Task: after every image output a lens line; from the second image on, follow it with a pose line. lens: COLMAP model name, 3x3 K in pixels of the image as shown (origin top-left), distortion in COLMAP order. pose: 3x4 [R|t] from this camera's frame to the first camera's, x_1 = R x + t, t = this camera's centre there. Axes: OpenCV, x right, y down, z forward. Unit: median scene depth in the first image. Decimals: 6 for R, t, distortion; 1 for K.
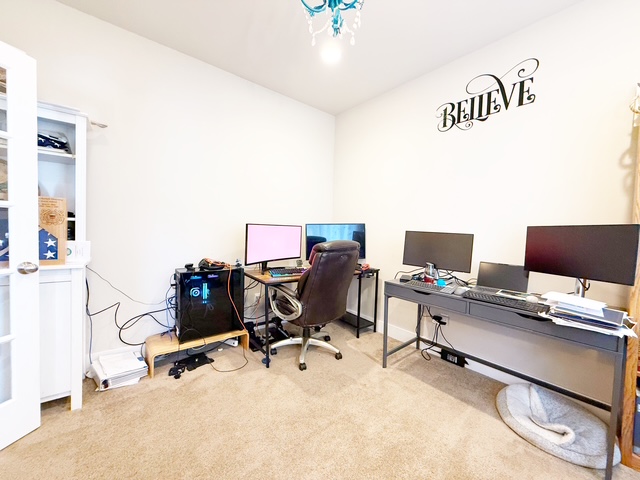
lens RADIAL K [[270.1, 0, 320.0], [0, 270.1, 240.0], [0, 0, 1]] dist [-0.000231, 0.000001]
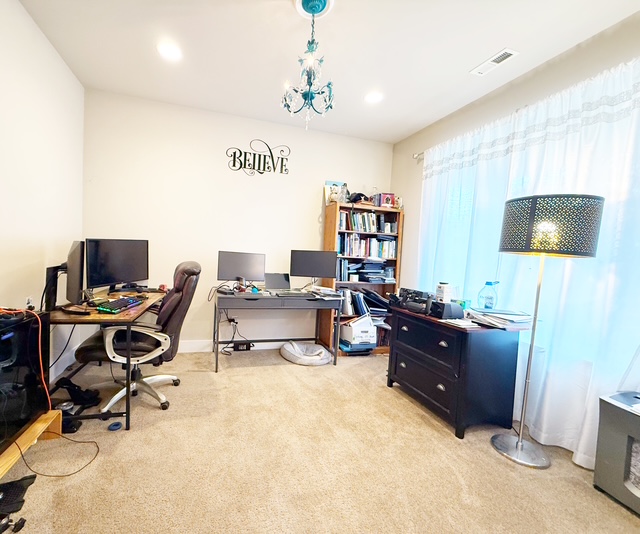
lens RADIAL K [[276.9, 0, 320.0], [0, 276.9, 267.0], [0, 0, 1]] dist [-0.000589, -0.000313]
pose [[0.328084, -0.053727, 0.943119, -0.718207], [-0.004331, 0.998285, 0.058376, -0.039749], [-0.944639, -0.023237, 0.327289, 0.229346]]
